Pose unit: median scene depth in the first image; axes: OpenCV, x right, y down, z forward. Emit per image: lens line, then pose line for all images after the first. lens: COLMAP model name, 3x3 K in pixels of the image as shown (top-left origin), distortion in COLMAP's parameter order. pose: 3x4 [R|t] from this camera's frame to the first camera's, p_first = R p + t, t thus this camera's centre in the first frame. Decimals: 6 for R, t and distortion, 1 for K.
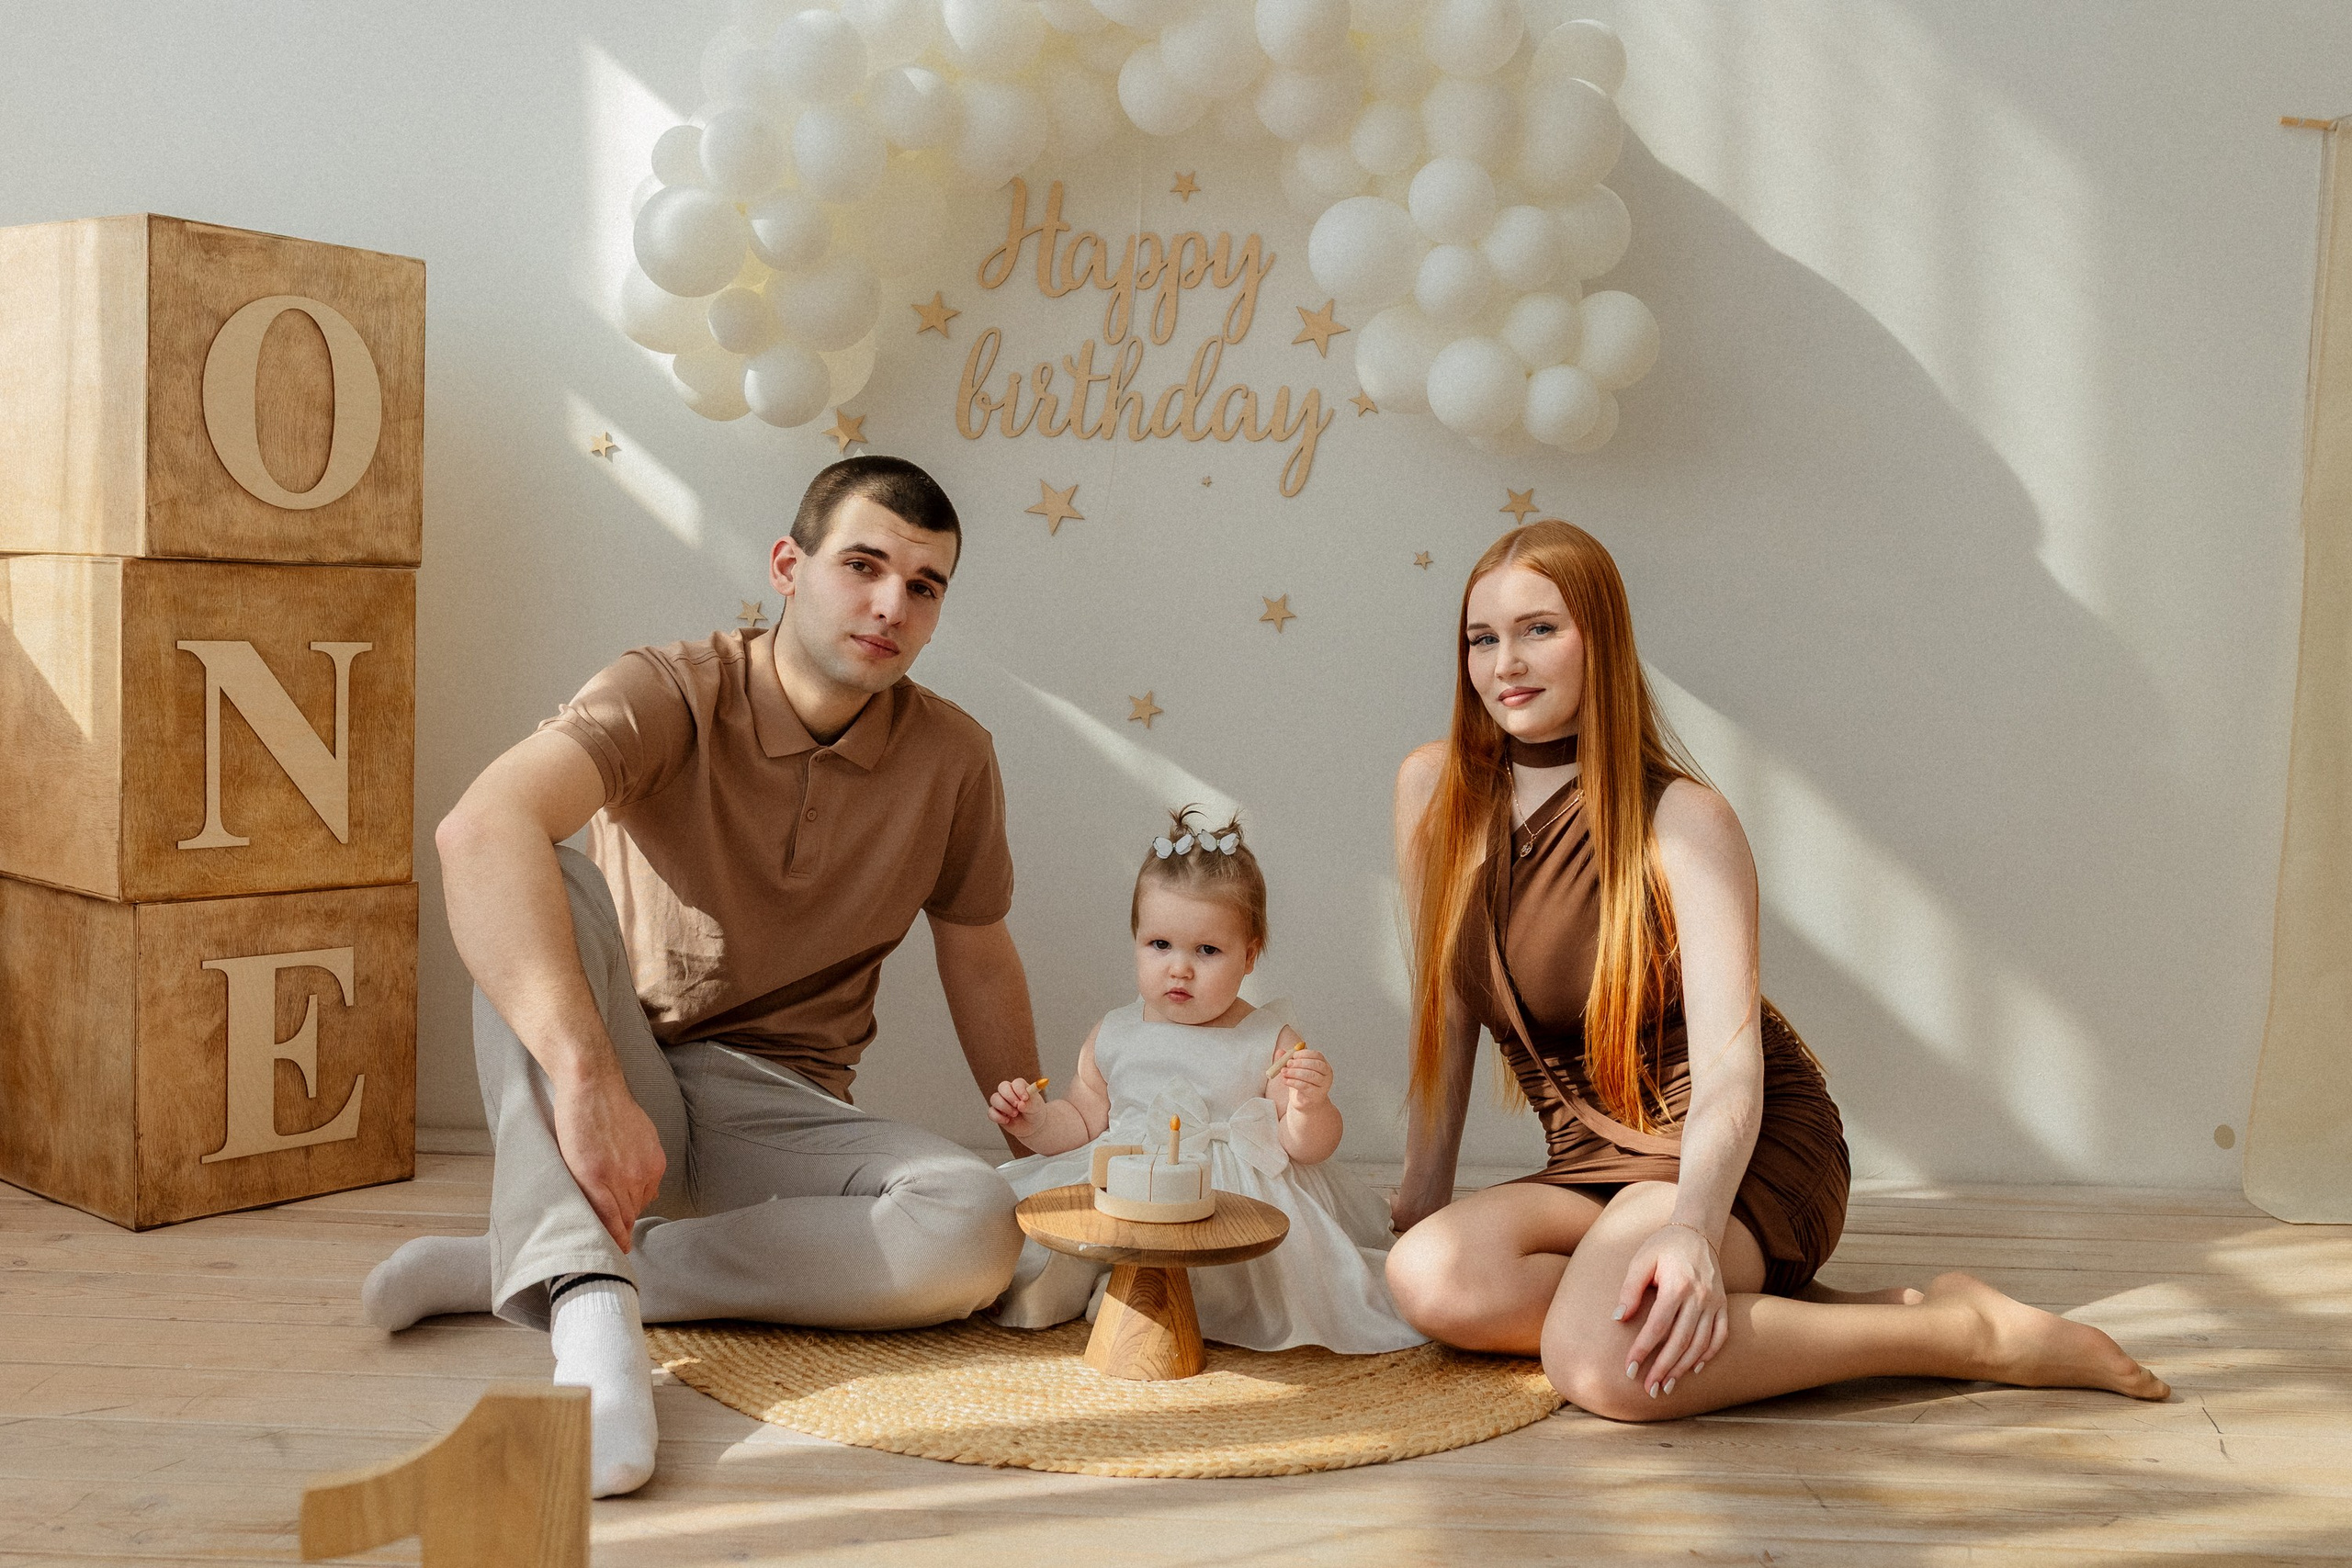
lens RADIAL K [[2400.4, 0, 1176.0], [0, 2400.4, 784.0], [0, 0, 1]] dist [0.015917, 0.025557]
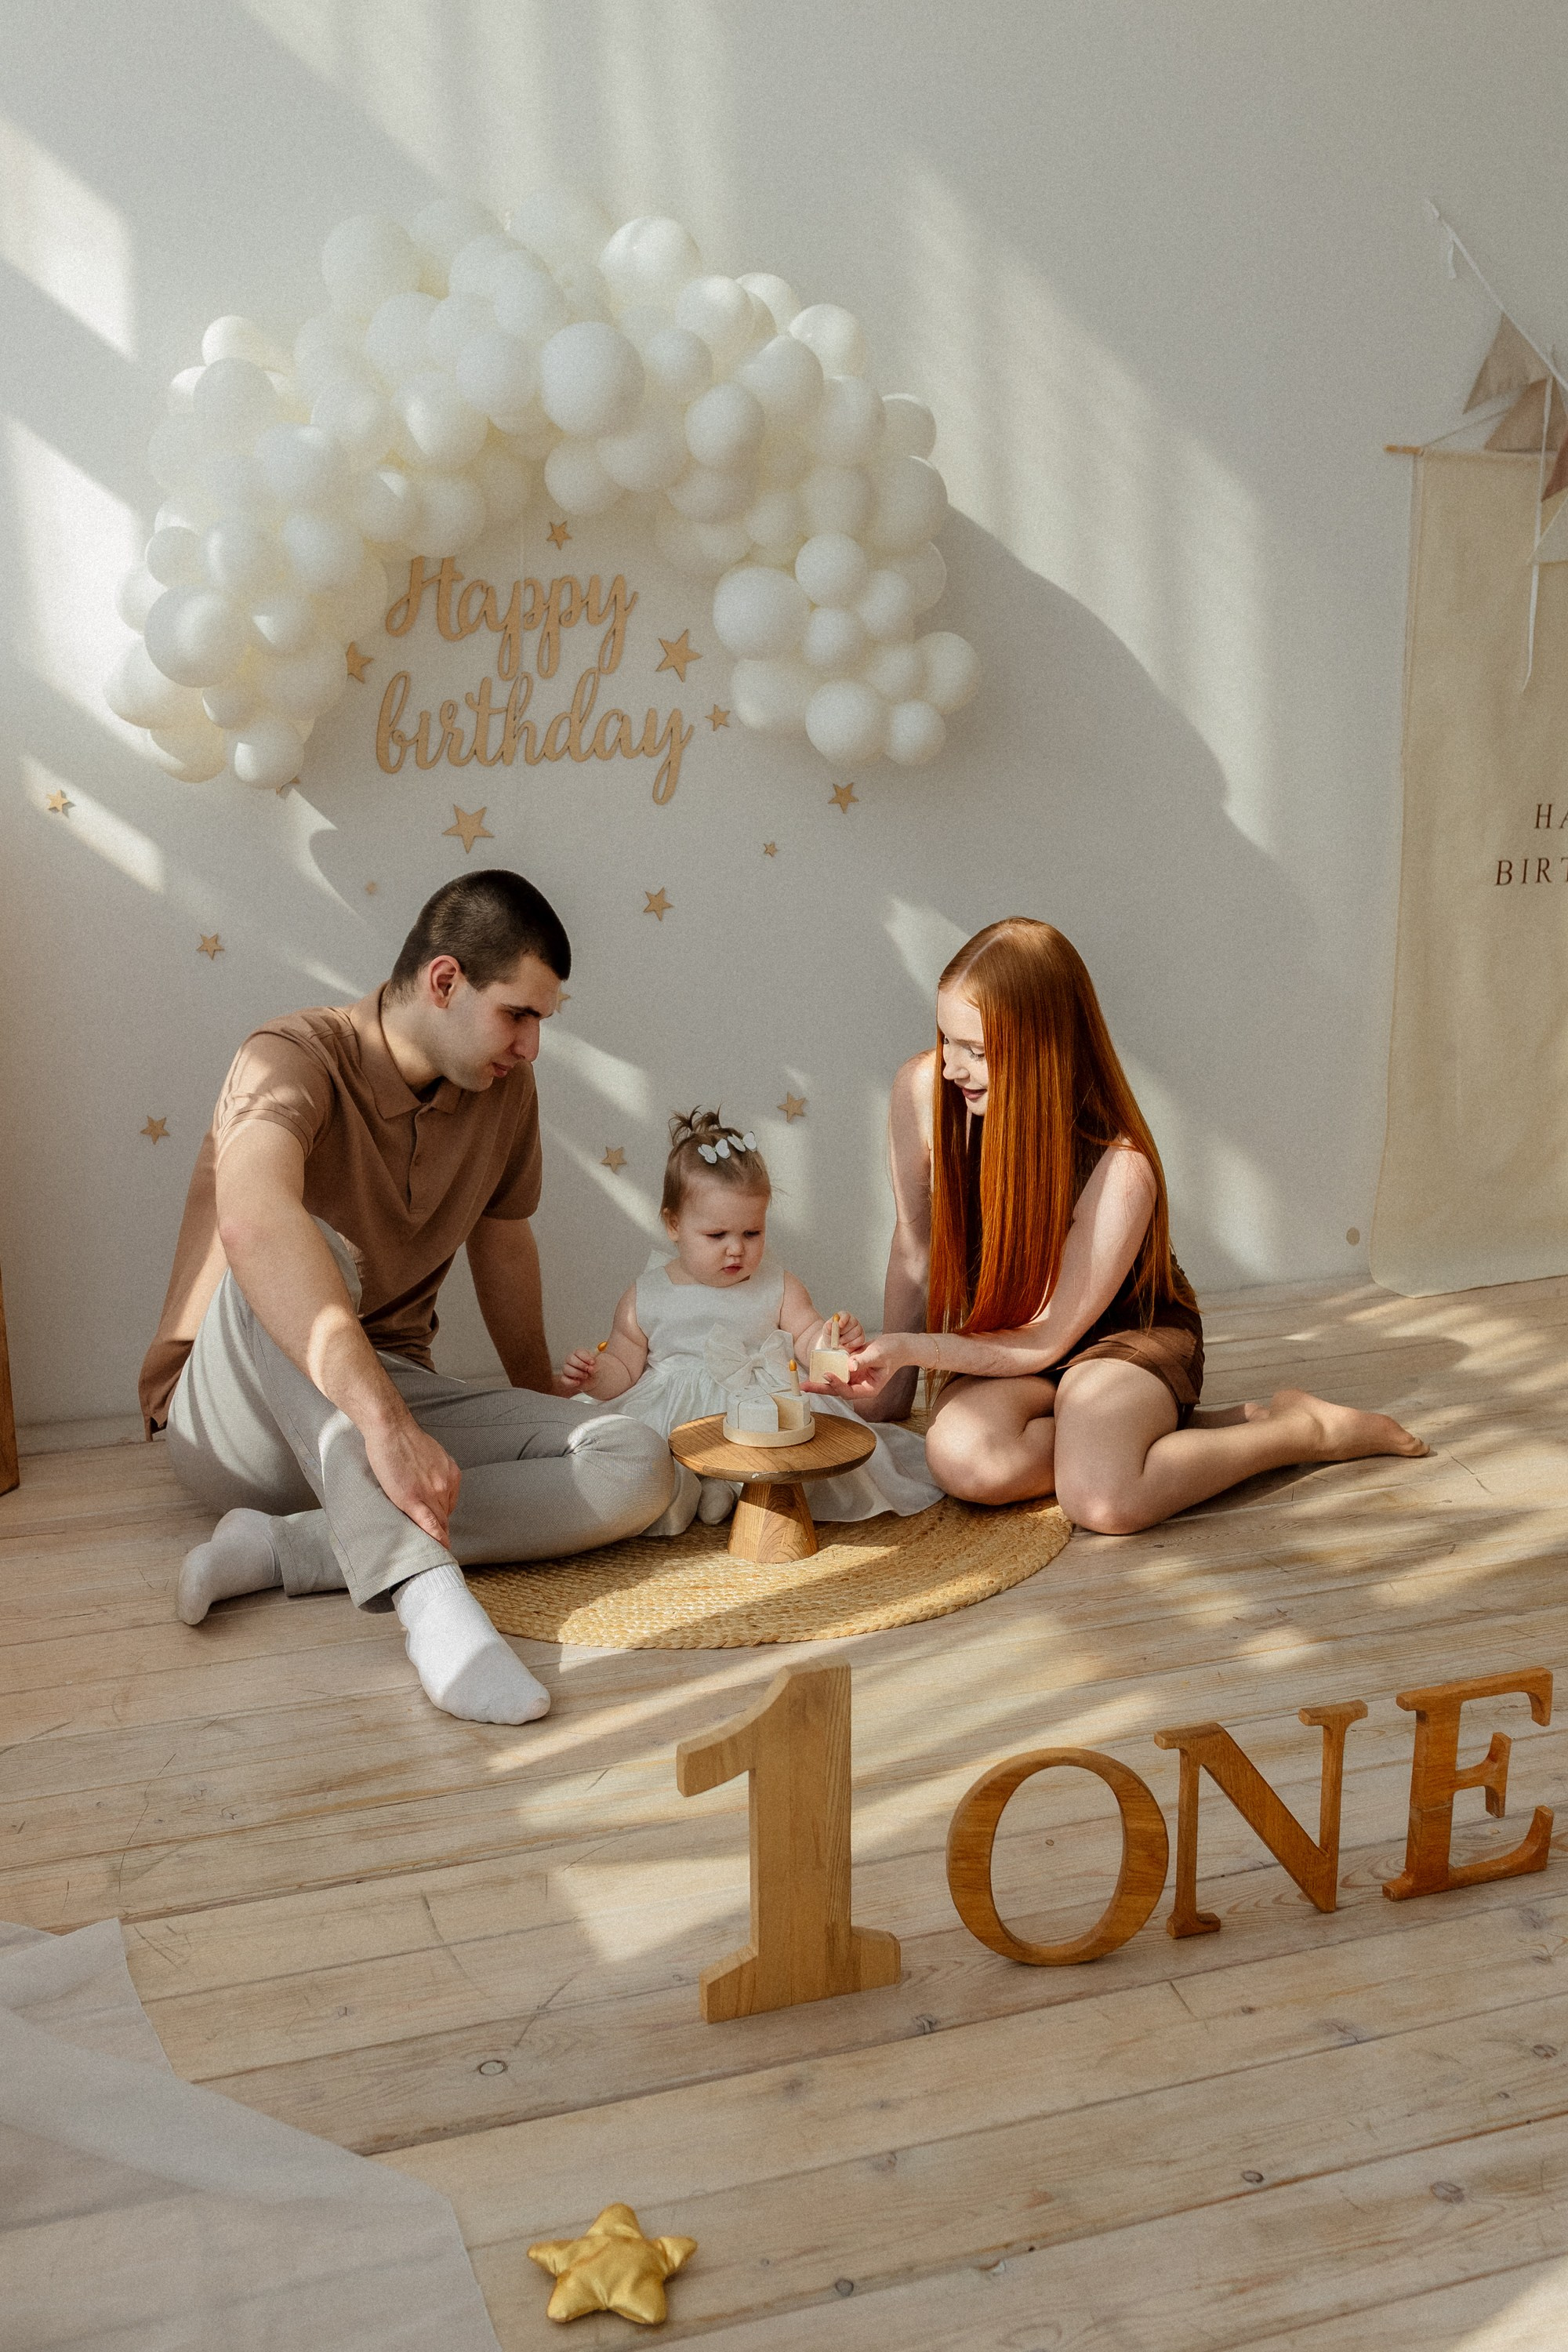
lens RADIAL K [[2489.8, 0, 780.2], [0, 2489.8, 1270.4], [0, 0, 1]] dist [0.045312, 0.020569]
pose [[0.940344, -0.128753, 0.314922, -0.355978], [0.069622, 0.978861, 0.192310, -0.145453], [-0.333025, -0.158912, 0.929431, -0.213245]]
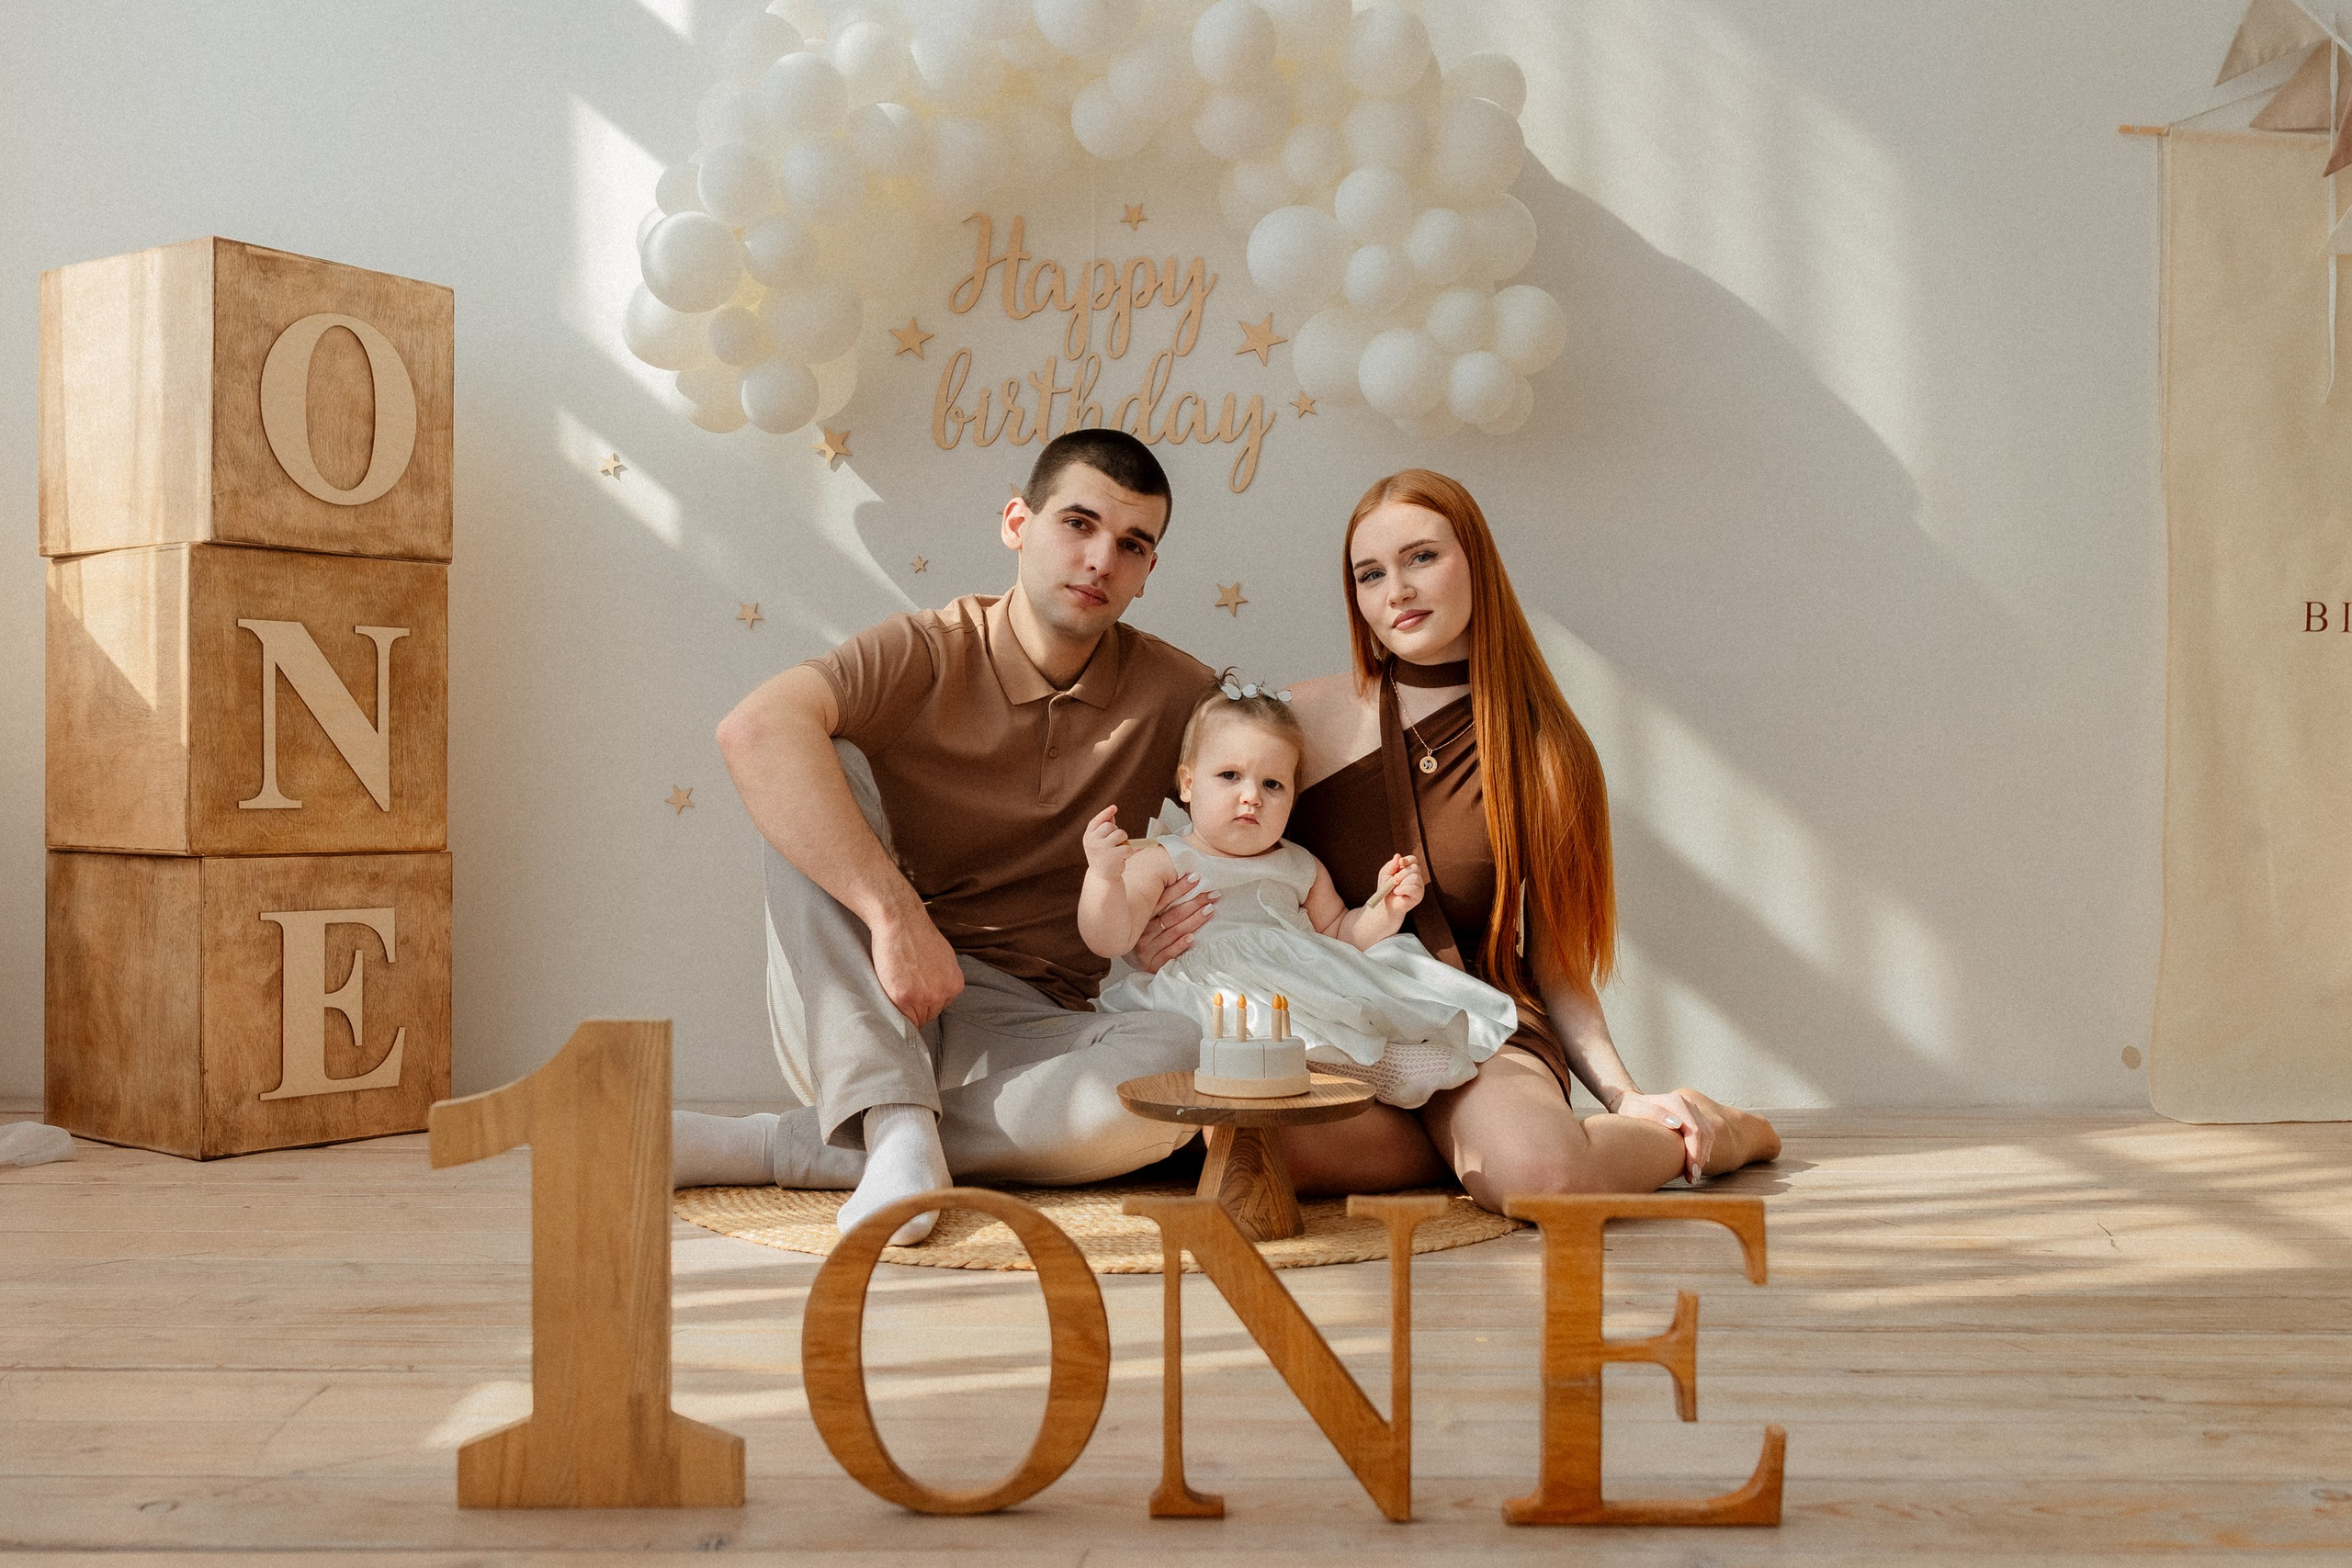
lens RADIAL K [[2393.4, 0, 1145.6], [0, 2393.4, 780.4], [0, 0, 1]] dist [0.019905, 0.022364]
pose [[0.999436, -0.033404, 0.003339, -0.003665], [0.033563, 0.996354, -0.078431, 0.109284], [-0.000707, 0.078499, 0.996914, -0.090112]]
